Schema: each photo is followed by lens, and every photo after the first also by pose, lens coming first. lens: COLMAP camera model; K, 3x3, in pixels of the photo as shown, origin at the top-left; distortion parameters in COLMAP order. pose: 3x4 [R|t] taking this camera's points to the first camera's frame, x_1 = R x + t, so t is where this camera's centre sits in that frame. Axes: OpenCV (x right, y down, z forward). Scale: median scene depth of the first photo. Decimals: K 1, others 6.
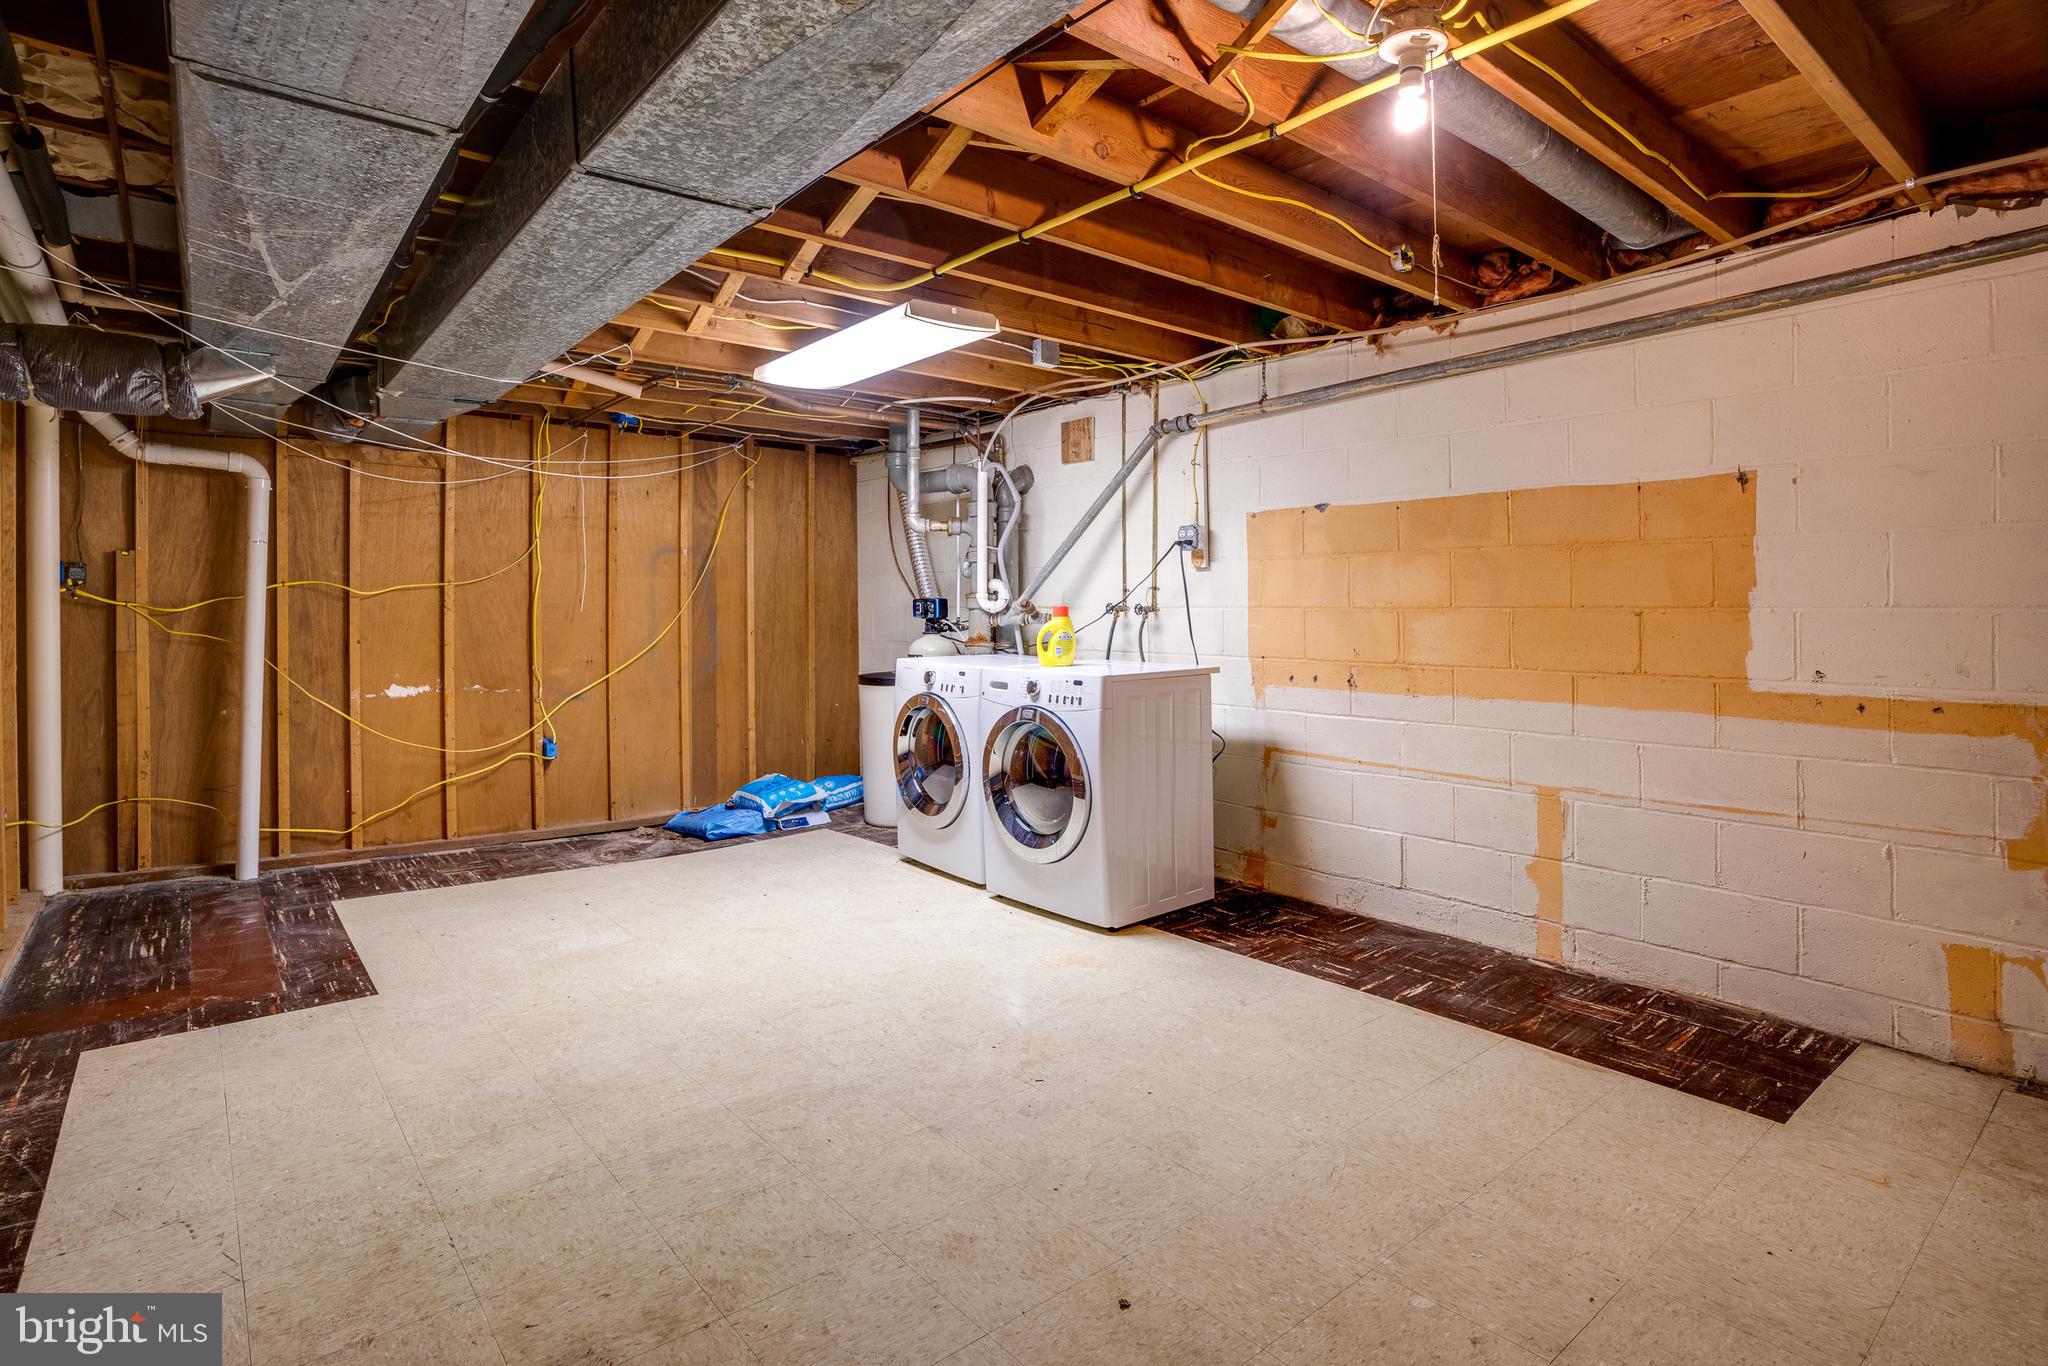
lens RADIAL K [[1041.8, 0, 1034.0], [0, 1041.8, 610.3], [0, 0, 1]] dist [-0.037512, 0.007222]
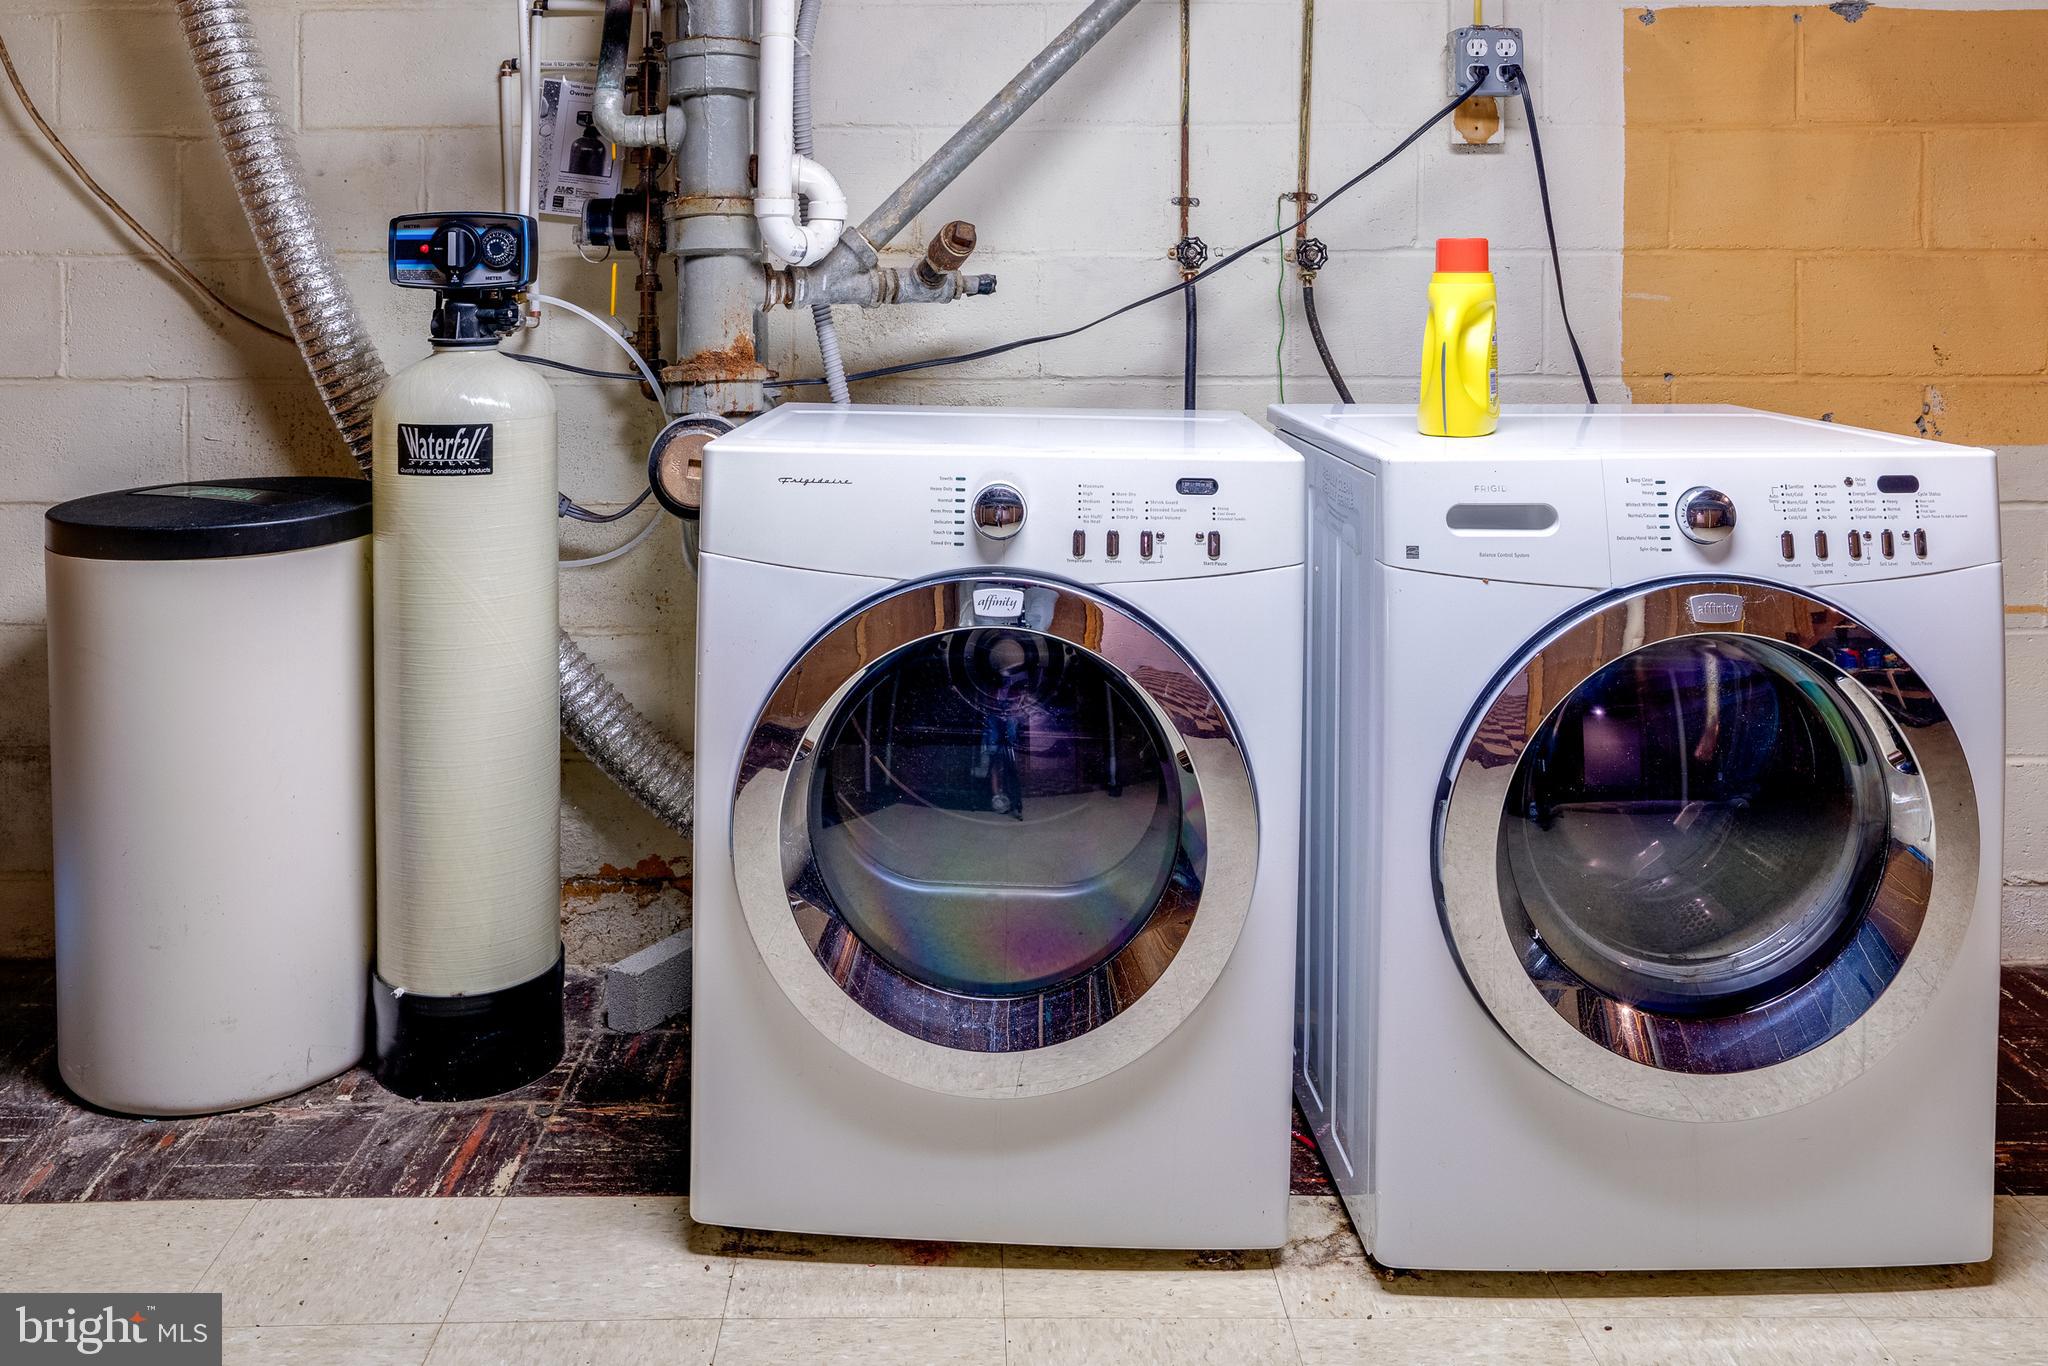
lens RADIAL K [[1722.5, 0, 954.4], [0, 1722.5, 273.1], [0, 0, 1]] dist [-0.027505, -0.001381]
pose [[0.651543, 0.005192, 0.758594, -0.539531], [0.005061, 0.999925, -0.011191, 0.013909], [-0.758595, 0.011130, 0.651468, 0.930005]]
